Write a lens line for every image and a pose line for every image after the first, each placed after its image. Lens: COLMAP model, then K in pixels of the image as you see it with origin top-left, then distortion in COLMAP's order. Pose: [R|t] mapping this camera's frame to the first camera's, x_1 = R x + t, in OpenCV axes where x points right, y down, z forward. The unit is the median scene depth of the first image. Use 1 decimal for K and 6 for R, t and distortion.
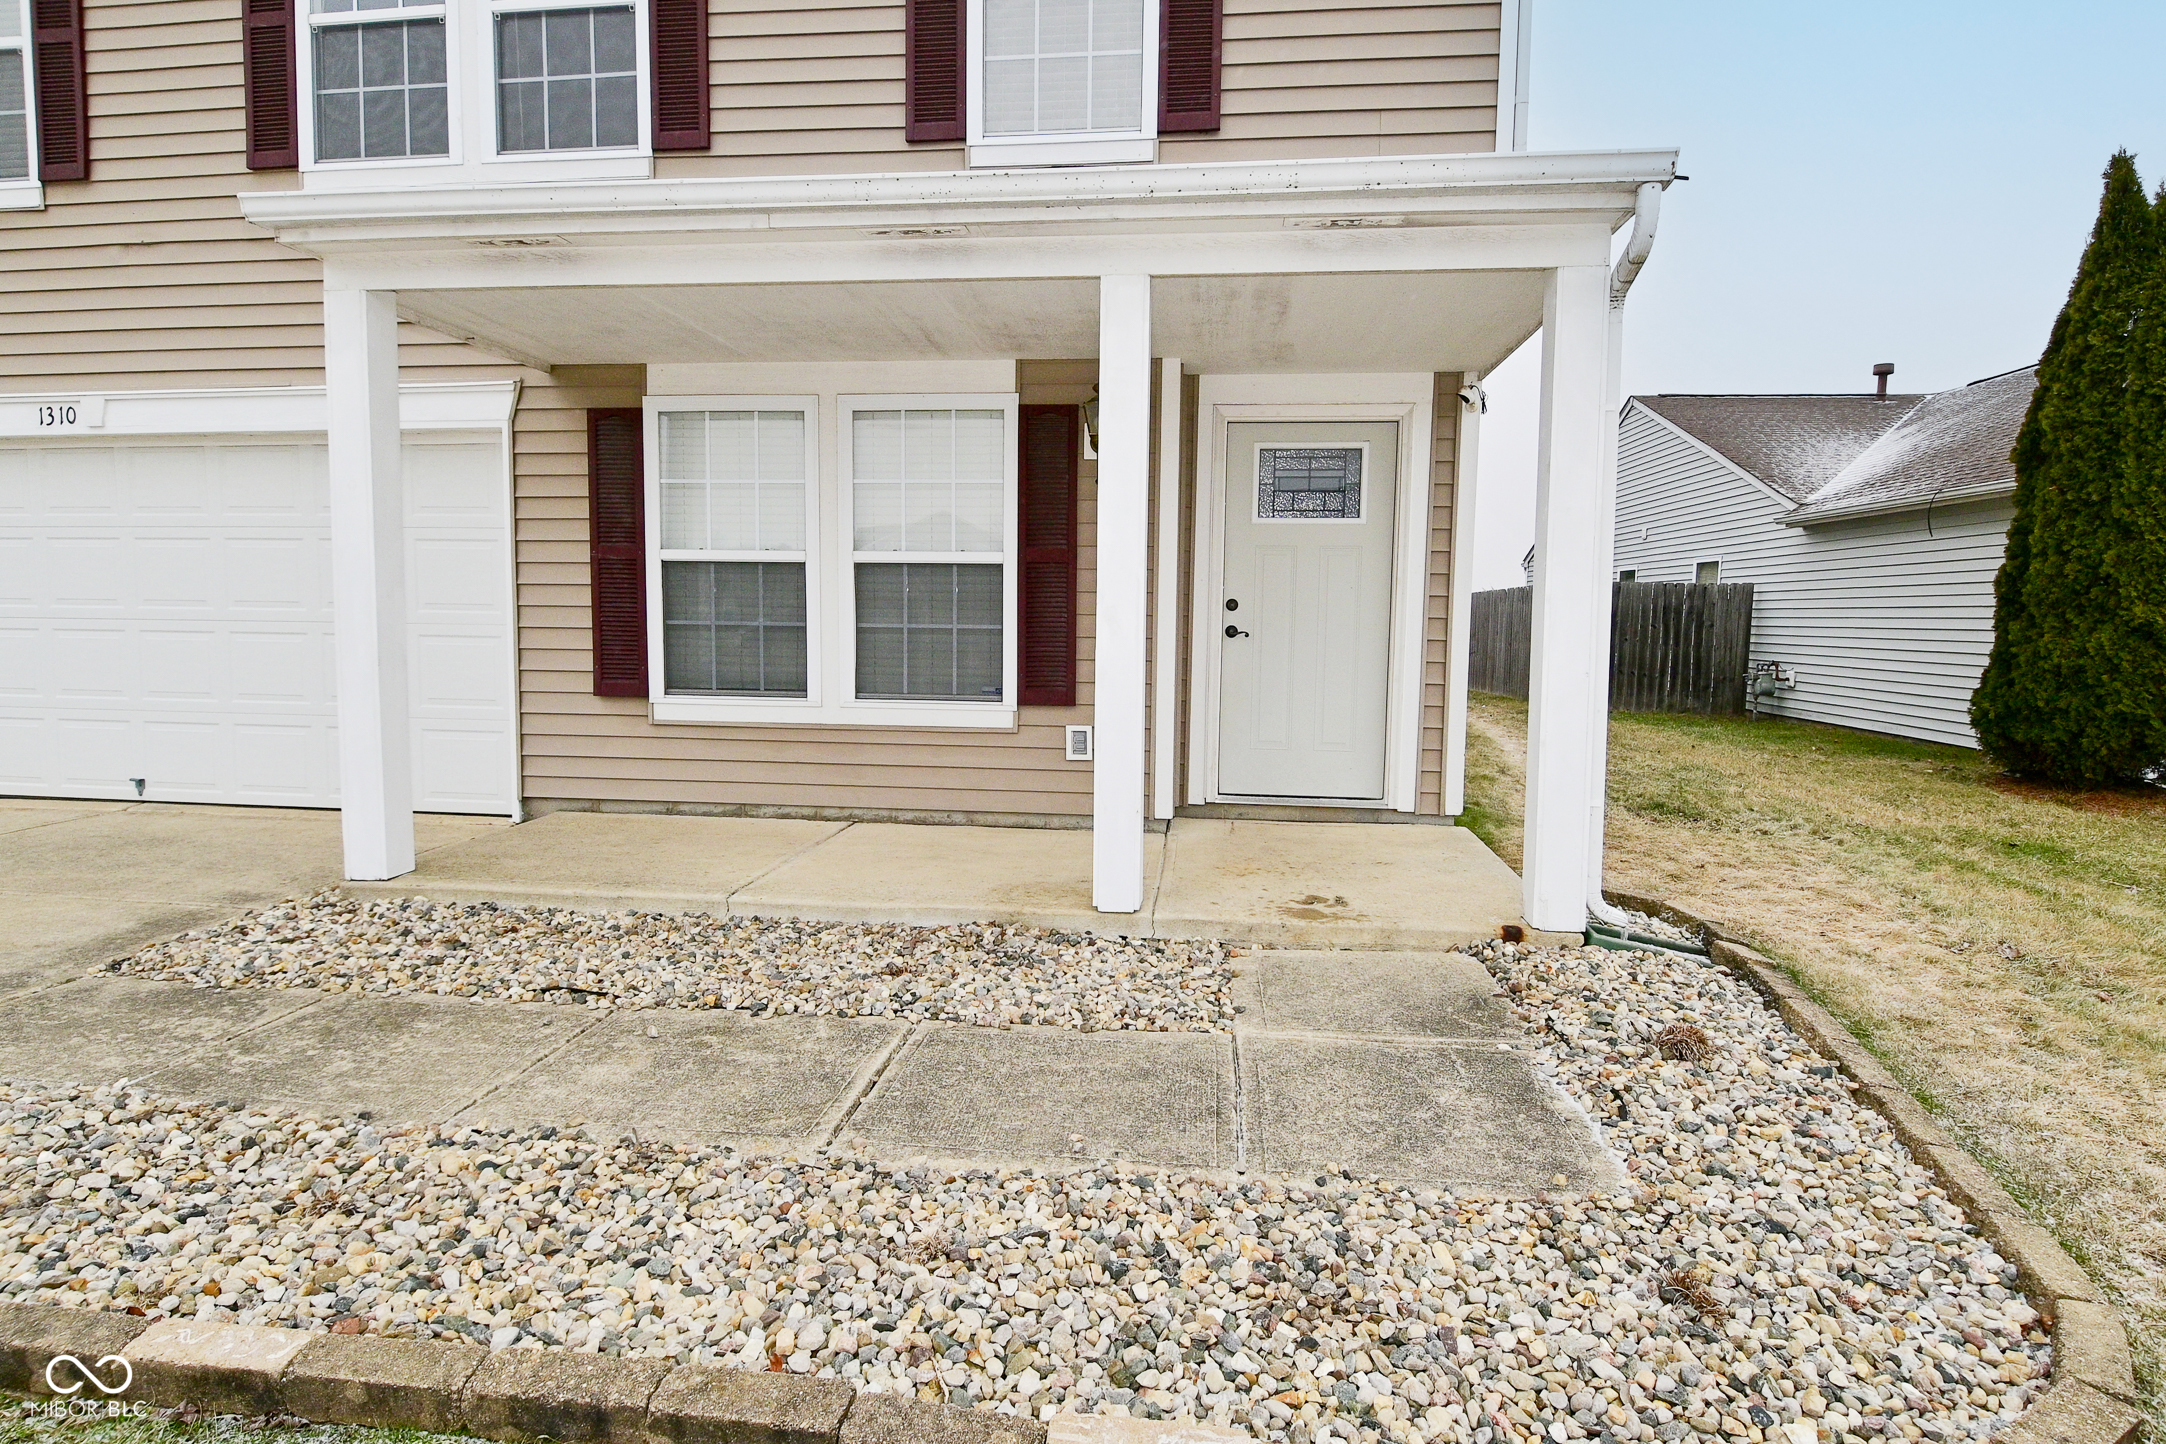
lens RADIAL K [[1149.5, 0, 1081.4], [0, 1149.5, 715.1], [0, 0, 1]] dist [-0.015962, -0.002553]
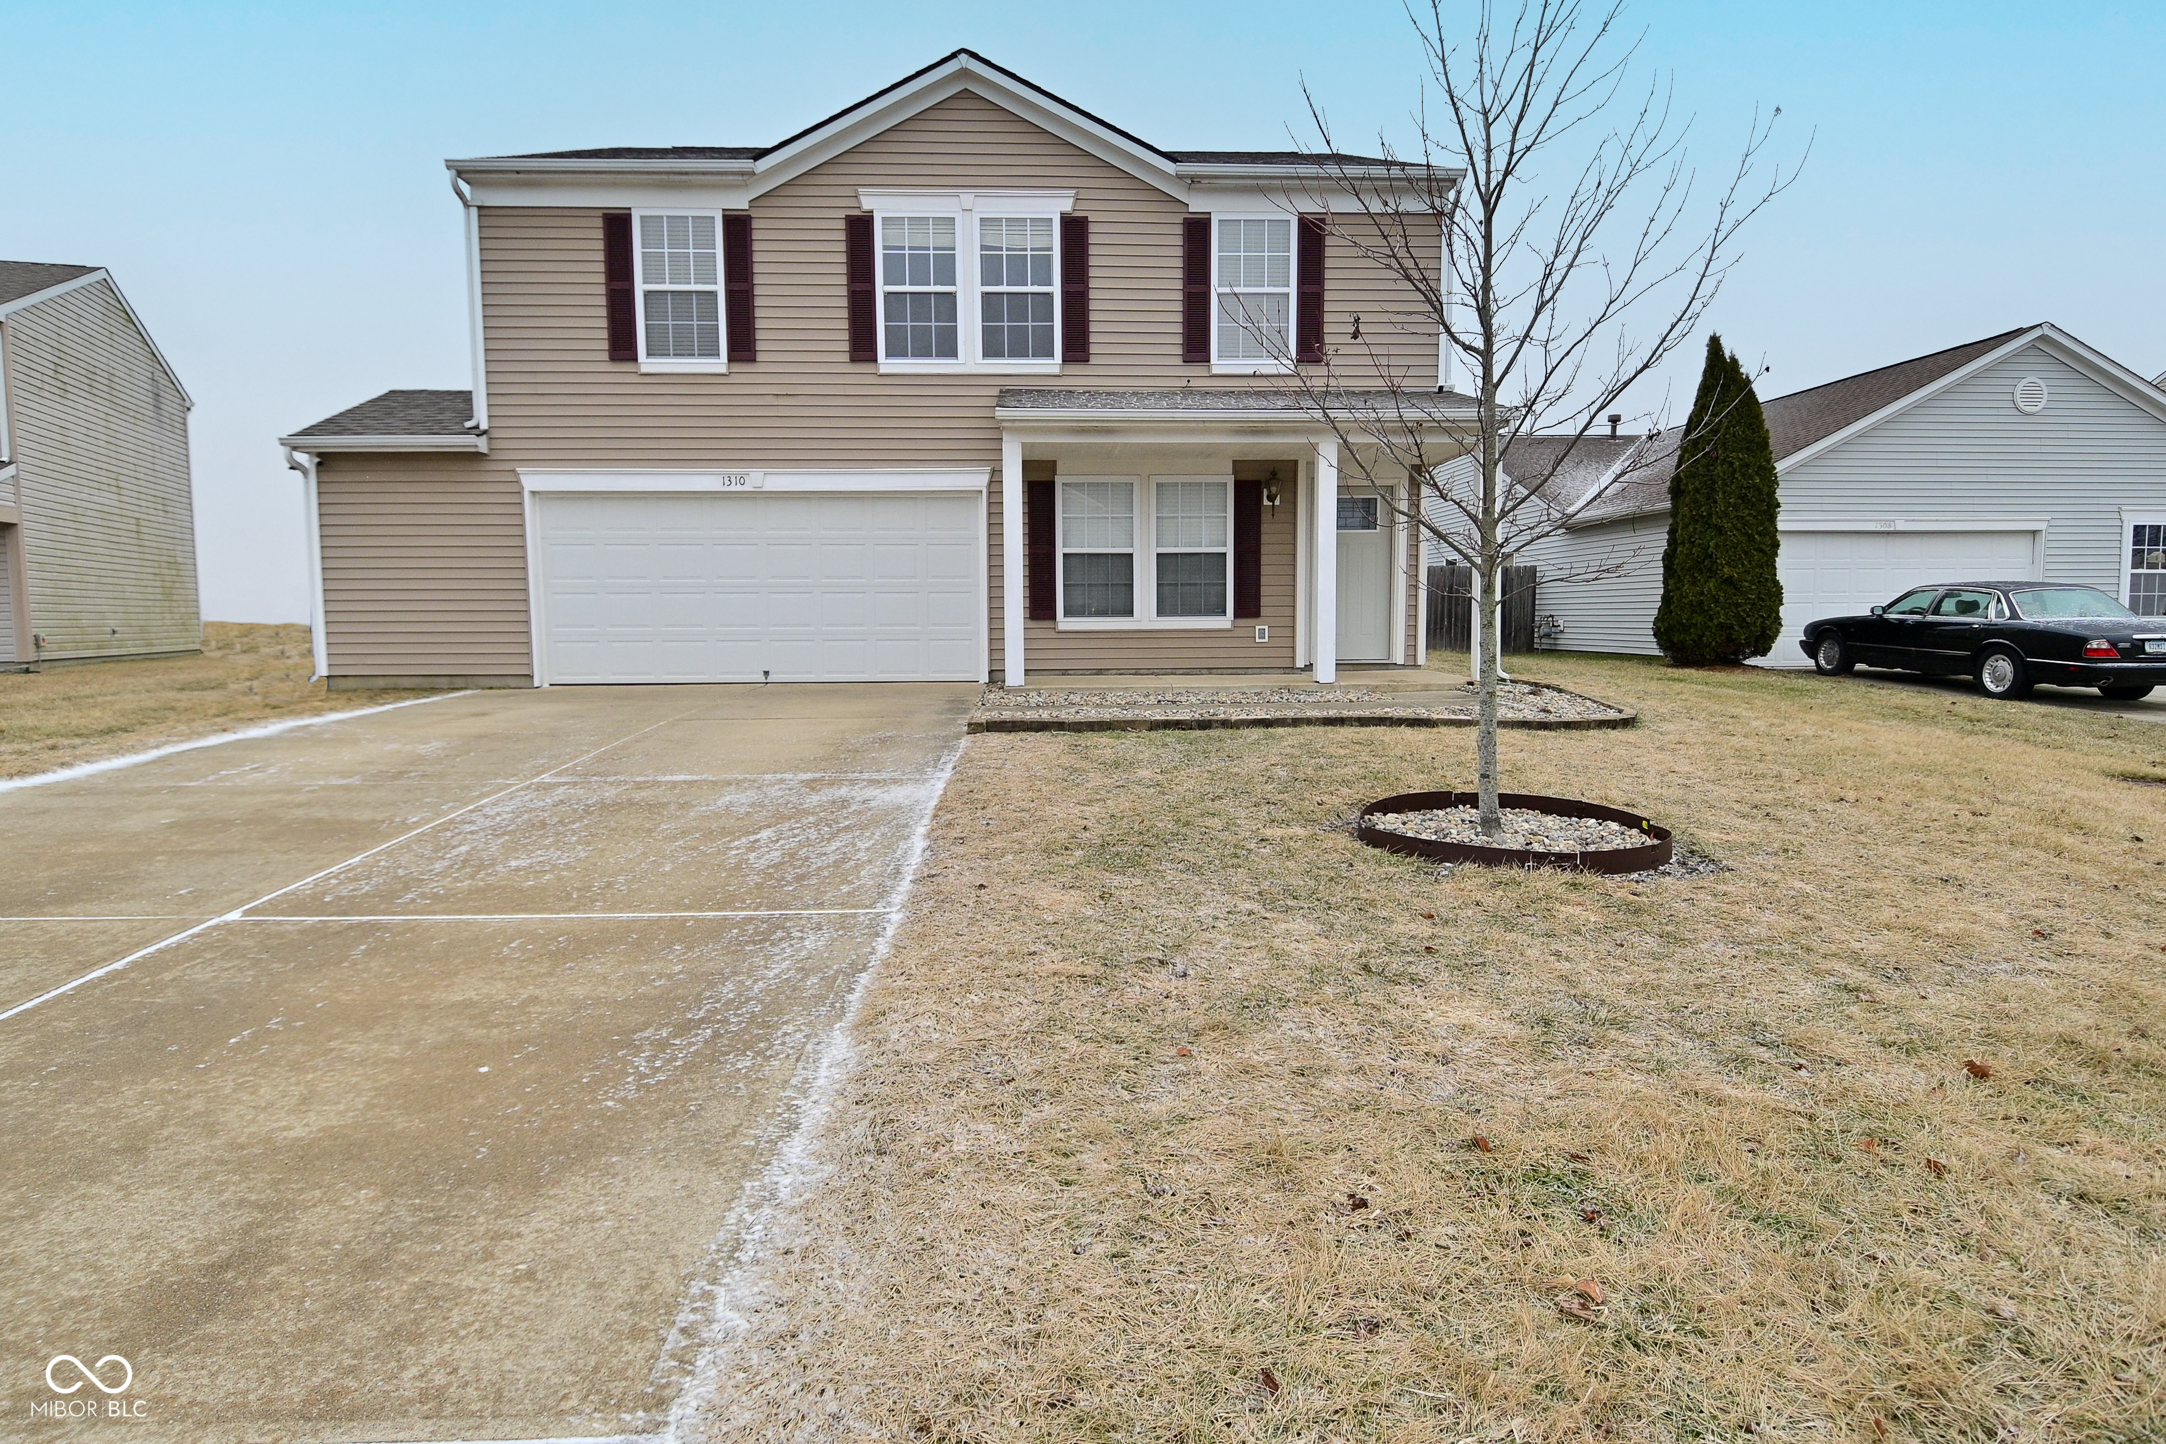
lens RADIAL K [[1134.9, 0, 1083.8], [0, 1134.9, 712.7], [0, 0, 1]] dist [0.021435, -0.032476]
pose [[0.986867, -0.033600, 0.158000, -0.633374], [0.034164, 0.999416, -0.000857, 0.152407], [-0.157879, 0.006244, 0.987439, -1.007099]]
